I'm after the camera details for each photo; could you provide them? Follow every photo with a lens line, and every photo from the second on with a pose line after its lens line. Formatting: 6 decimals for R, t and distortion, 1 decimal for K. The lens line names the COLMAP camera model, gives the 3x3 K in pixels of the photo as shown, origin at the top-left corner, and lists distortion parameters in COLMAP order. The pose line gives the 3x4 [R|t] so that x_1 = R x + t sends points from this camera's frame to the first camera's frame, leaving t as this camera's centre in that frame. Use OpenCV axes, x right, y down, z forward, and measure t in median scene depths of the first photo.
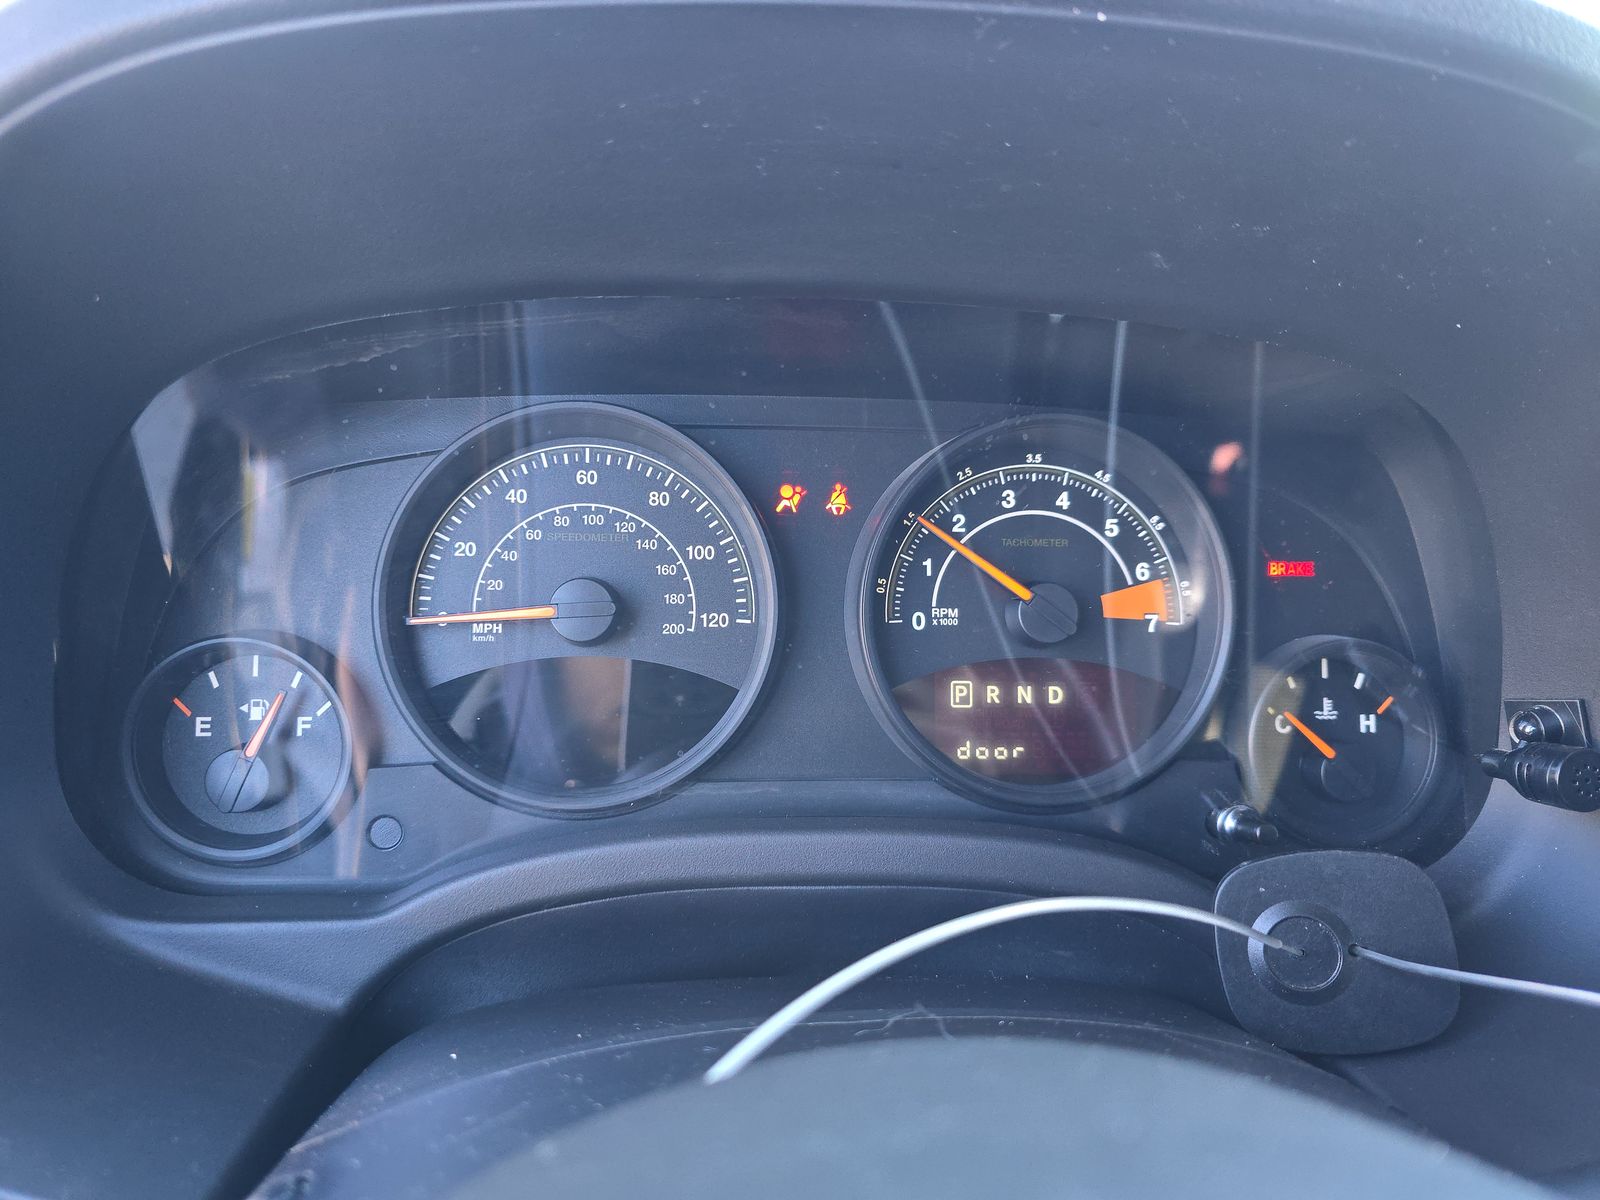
lens RADIAL K [[1090.1, 0, 800.4], [0, 1090.1, 594.8], [0, 0, 1]] dist [0.010182, -0.013343]
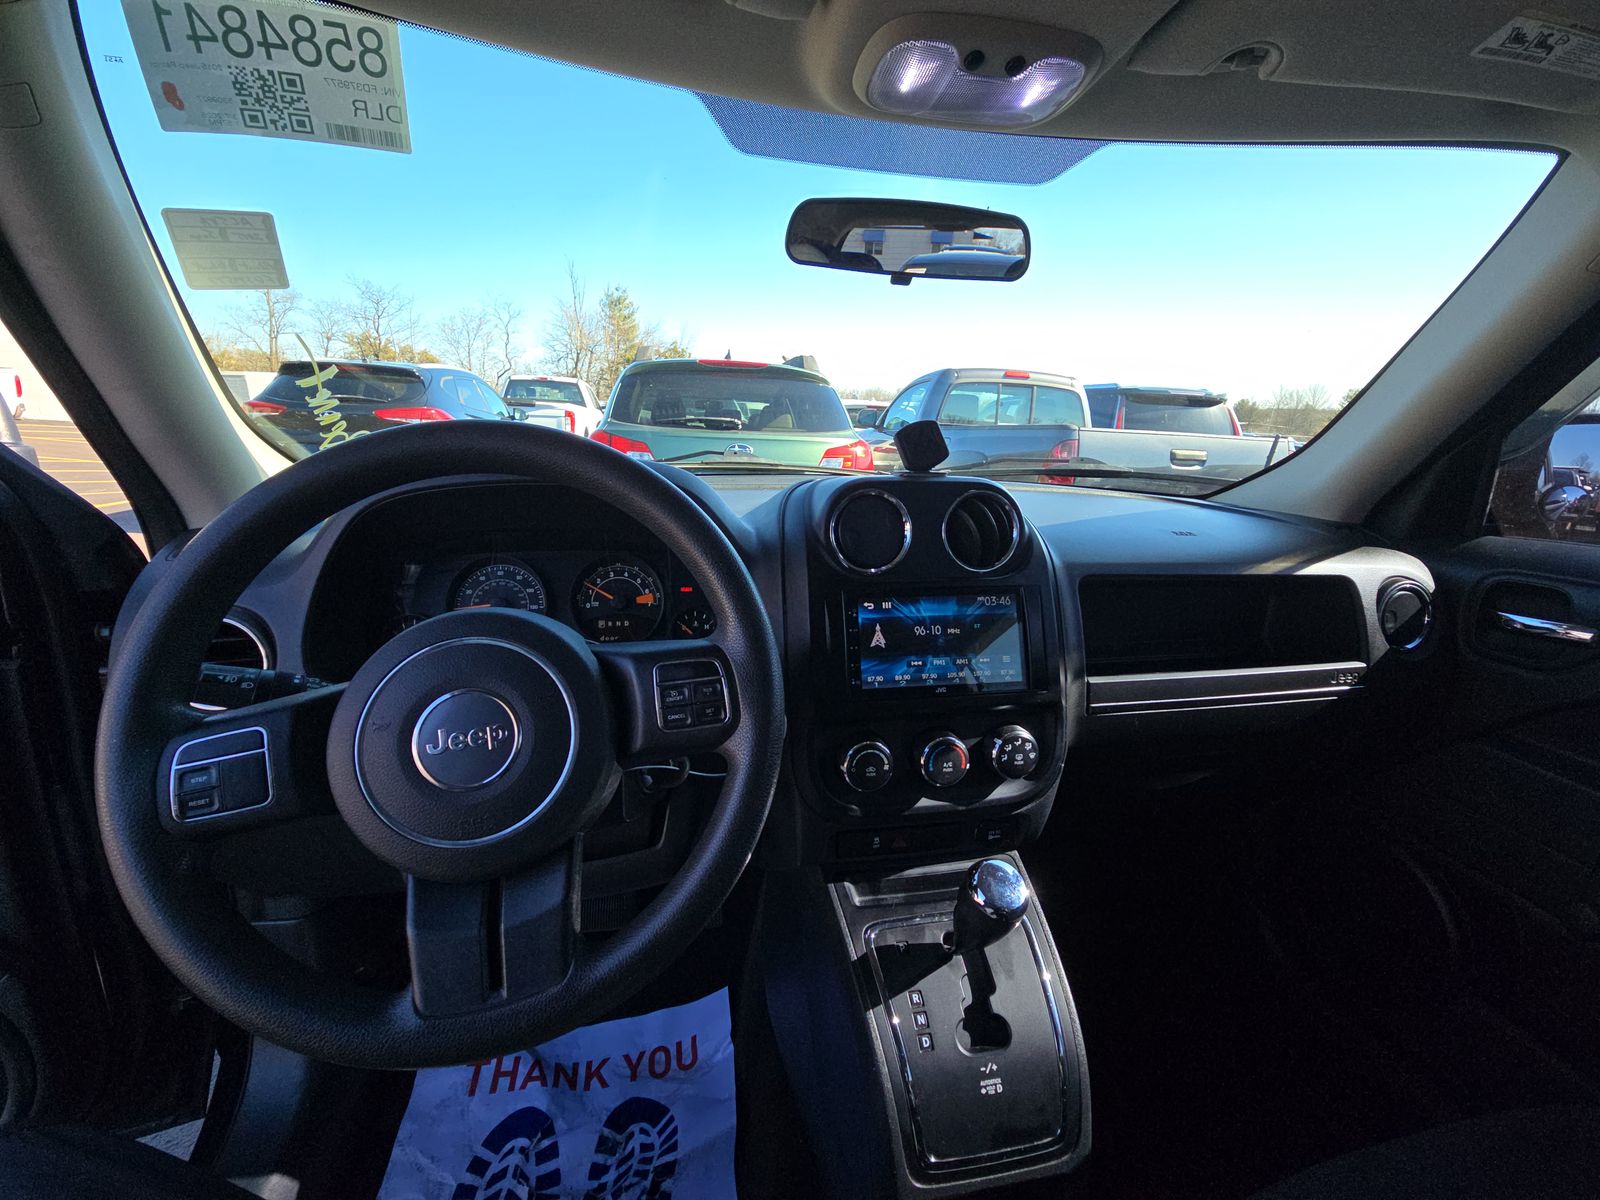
lens RADIAL K [[640.3, 0, 804.6], [0, 640.3, 606.1], [0, 0, 1]] dist [0.004669, -0.000690]
pose [[0.995501, -0.045321, 0.083211, 0.715885], [0.051738, 0.995715, -0.076653, 0.251956], [-0.079380, 0.080613, 0.993580, -1.425553]]
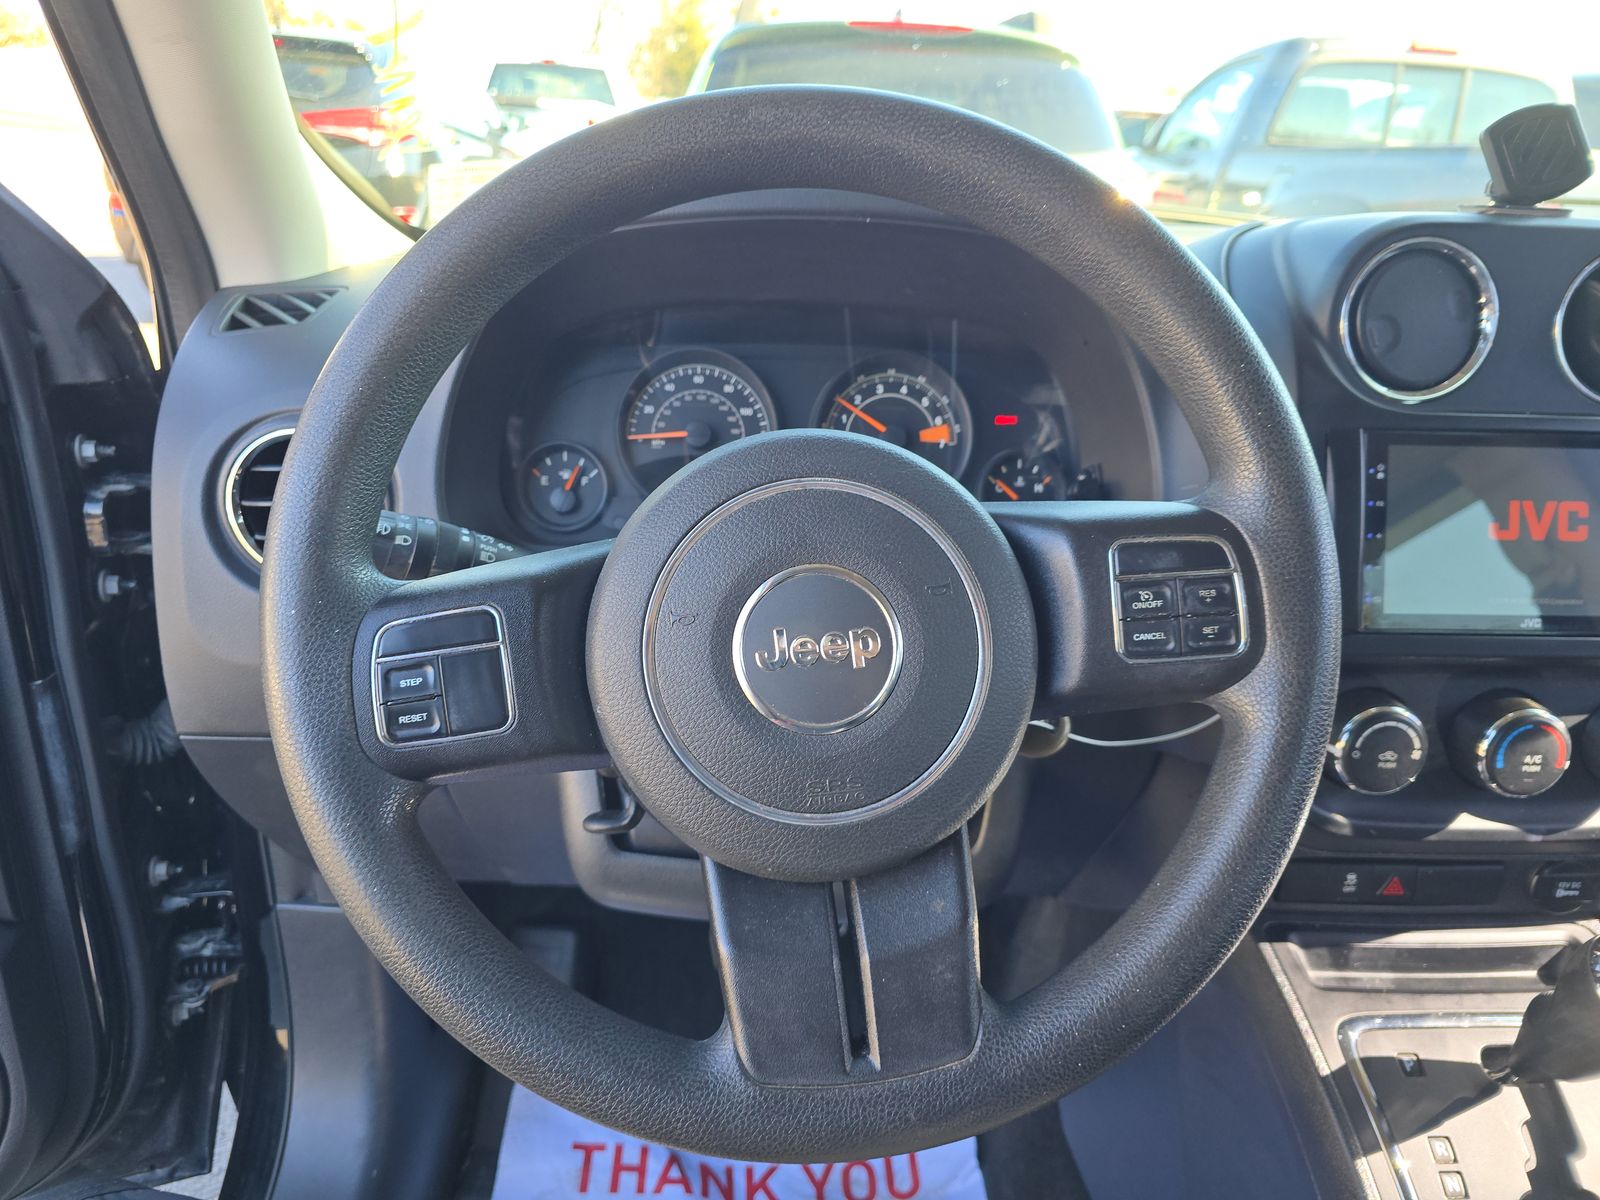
lens RADIAL K [[1090.1, 0, 800.3], [0, 1090.1, 601.3], [0, 0, 1]] dist [0.010182, -0.013343]
pose [[0.998242, 0.007396, -0.058799, 0.166560], [-0.005110, 0.999229, 0.038939, 0.278670], [0.059042, -0.038570, 0.997510, -1.359474]]
